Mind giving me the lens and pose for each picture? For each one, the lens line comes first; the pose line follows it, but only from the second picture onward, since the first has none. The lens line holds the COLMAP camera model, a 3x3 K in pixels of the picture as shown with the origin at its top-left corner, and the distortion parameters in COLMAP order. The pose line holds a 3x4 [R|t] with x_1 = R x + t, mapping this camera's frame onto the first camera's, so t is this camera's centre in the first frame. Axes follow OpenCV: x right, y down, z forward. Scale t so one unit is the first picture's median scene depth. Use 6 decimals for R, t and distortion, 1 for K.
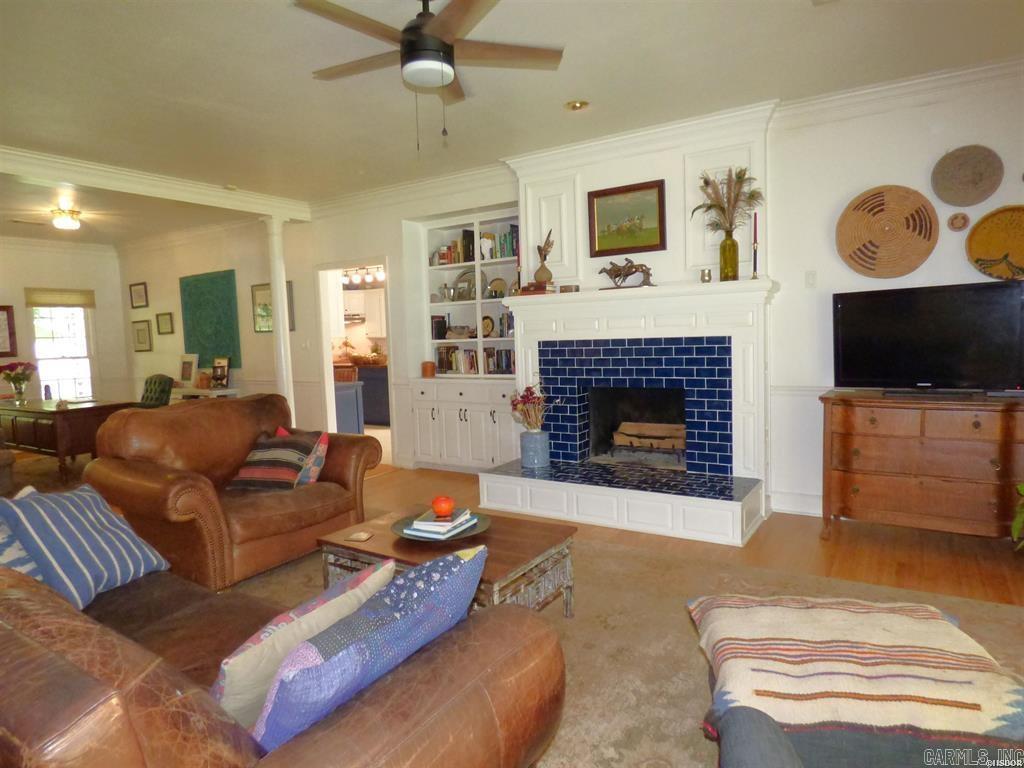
lens RADIAL K [[625.2, 0, 512.0], [0, 625.2, 380.0], [0, 0, 1]] dist [-0.015808, 0.005178]
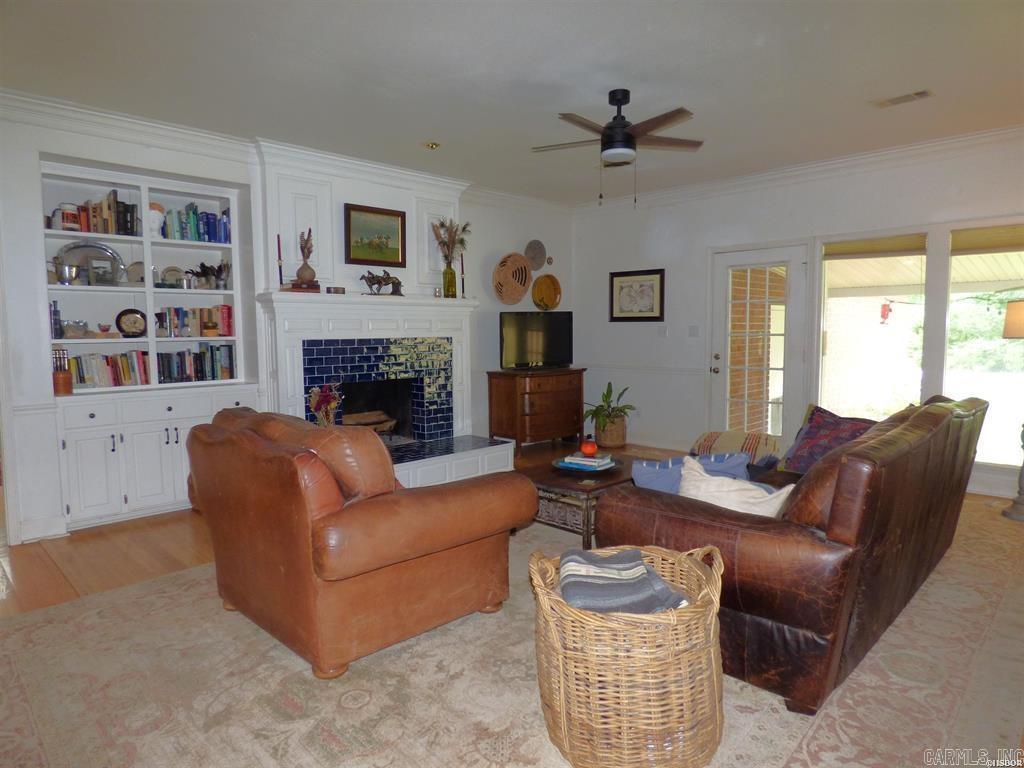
lens RADIAL K [[625.2, 0, 507.5], [0, 625.2, 384.5], [0, 0, 1]] dist [-0.015808, 0.005178]
pose [[0.218480, -0.051951, 0.974458, -0.901489], [0.074354, 0.996565, 0.036459, -0.005312], [-0.973005, 0.064490, 0.221592, 0.513081]]
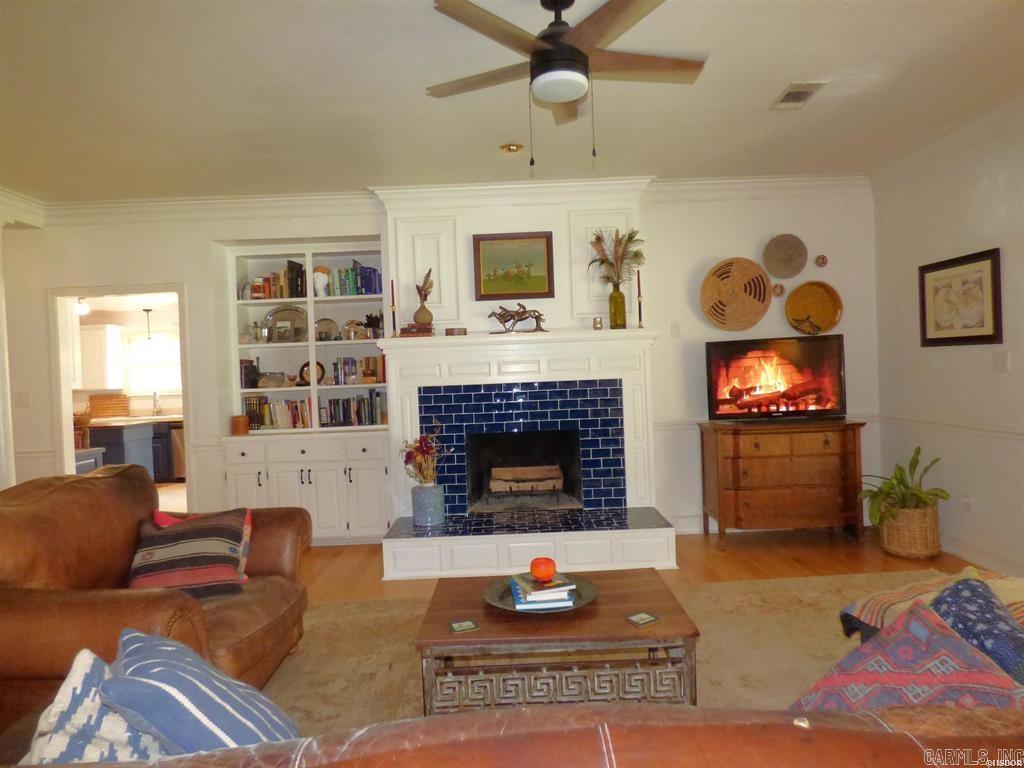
lens RADIAL K [[625.2, 0, 515.0], [0, 625.2, 382.6], [0, 0, 1]] dist [-0.015808, 0.005178]
pose [[0.839674, -0.008277, 0.543028, -0.363461], [0.051054, 0.996659, -0.063752, -0.002675], [-0.540686, 0.081255, 0.837291, 0.161960]]
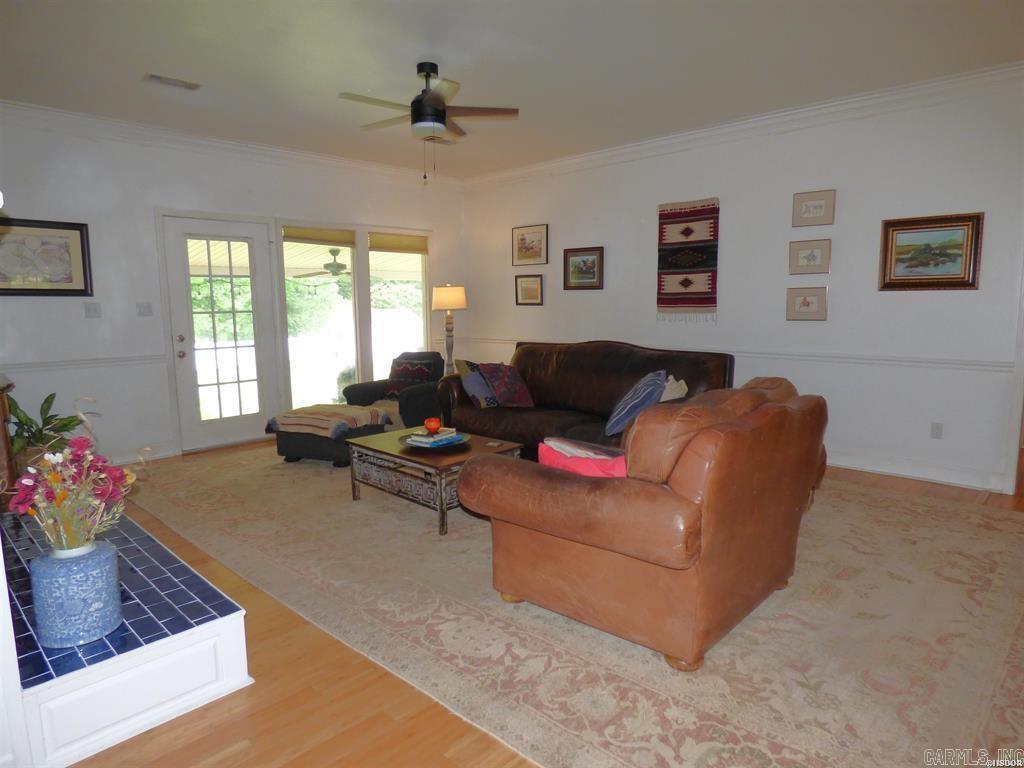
lens RADIAL K [[625.2, 0, 519.5], [0, 625.2, 385.5], [0, 0, 1]] dist [-0.015808, 0.005178]
pose [[-0.980682, 0.014166, 0.195095, -0.338215], [0.054569, 0.977591, 0.203318, -0.095418], [-0.187843, 0.210036, -0.959479, 1.359709]]
